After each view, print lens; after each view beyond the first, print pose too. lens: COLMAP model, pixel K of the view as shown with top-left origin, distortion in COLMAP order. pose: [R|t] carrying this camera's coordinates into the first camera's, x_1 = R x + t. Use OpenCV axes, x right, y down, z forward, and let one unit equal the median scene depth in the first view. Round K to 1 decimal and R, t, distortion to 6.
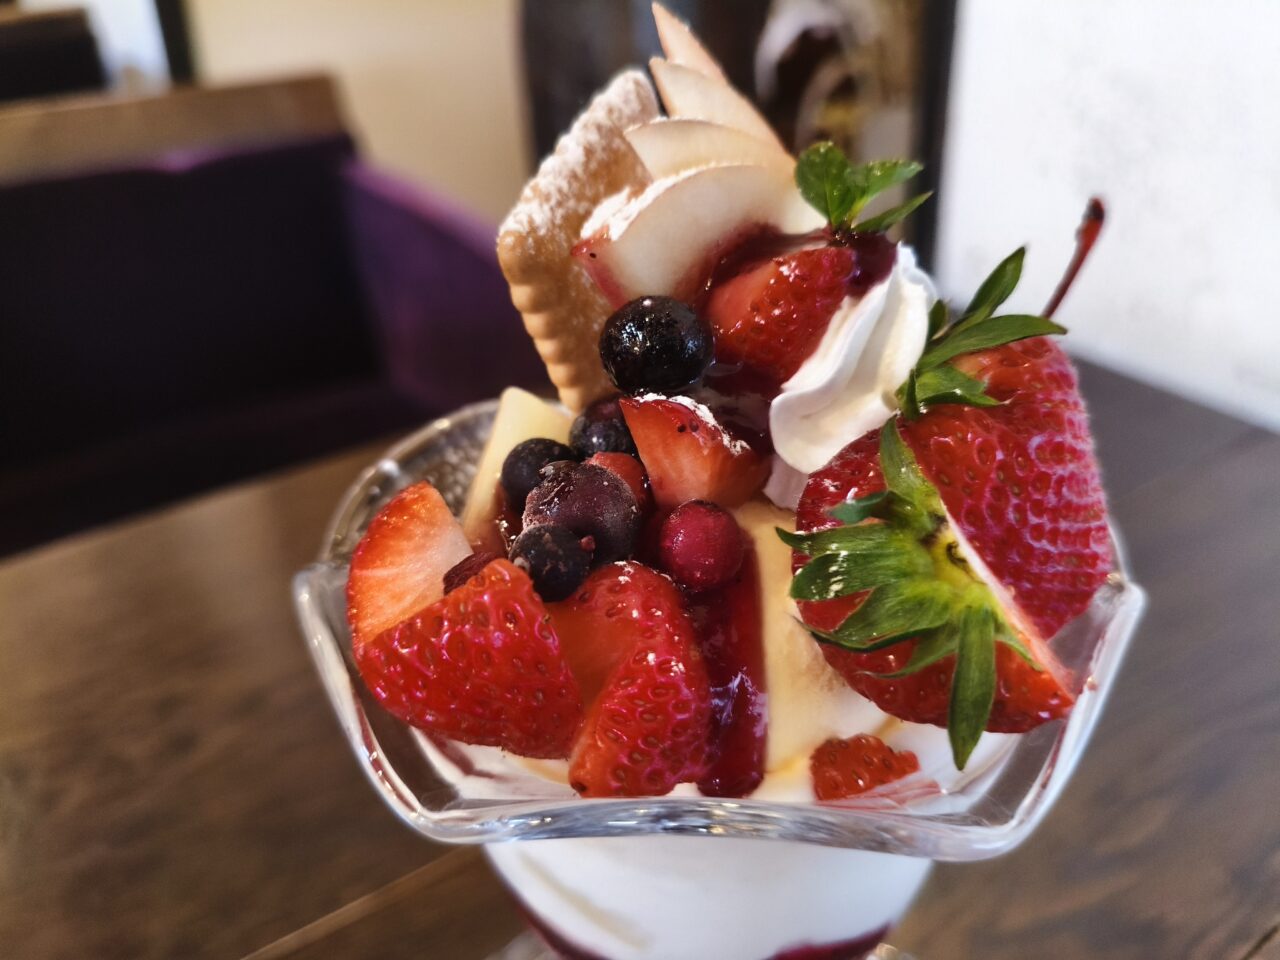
lens RADIAL K [[935.4, 0, 582.3], [0, 935.4, 502.0], [0, 0, 1]] dist [0.036620, -0.004031]
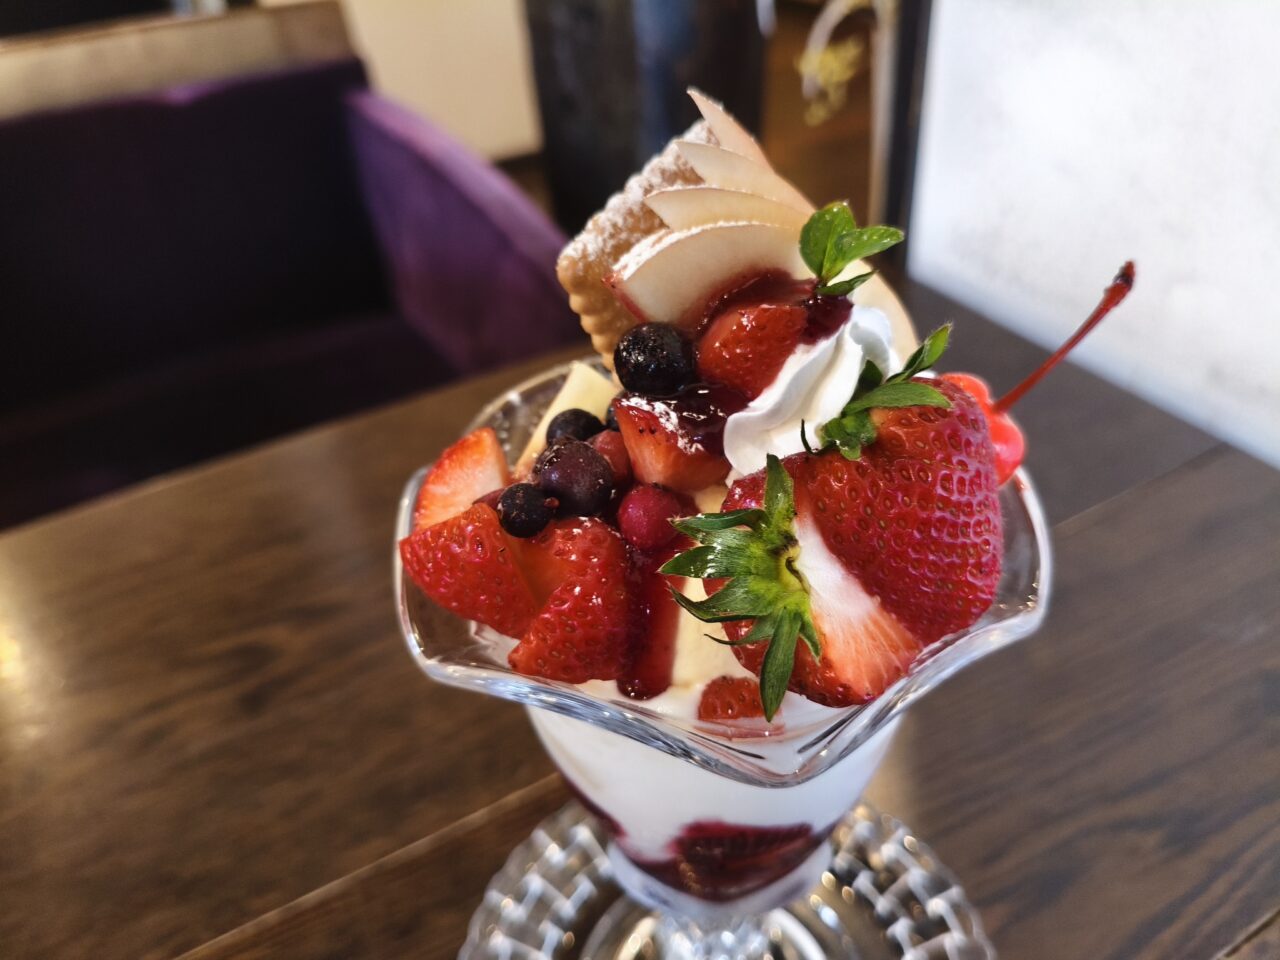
lens RADIAL K [[968.7, 0, 645.1], [0, 968.7, 466.4], [0, 0, 1]] dist [0.045939, -0.126652]
pose [[0.937340, 0.187301, -0.293791, 0.499971], [-0.151123, 0.978327, 0.141554, -0.212912], [0.313937, -0.088285, 0.945330, -0.303915]]
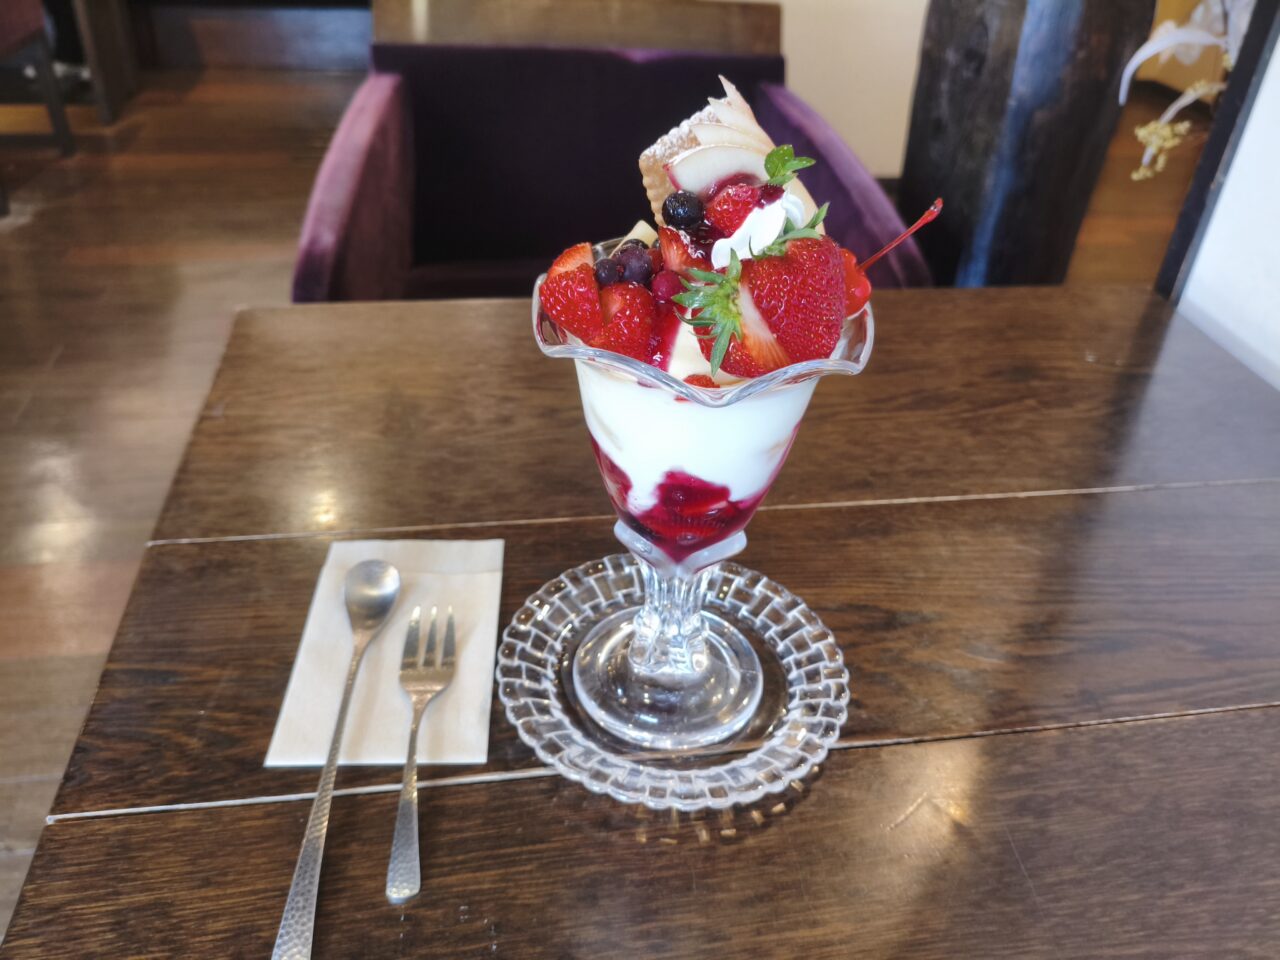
lens RADIAL K [[968.7, 0, 645.1], [0, 968.7, 466.4], [0, 0, 1]] dist [0.045939, -0.126652]
pose [[0.899365, 0.307576, -0.310709, 1.032133], [-0.293969, 0.951476, 0.090973, 0.287136], [0.323613, 0.009520, 0.946142, -1.536538]]
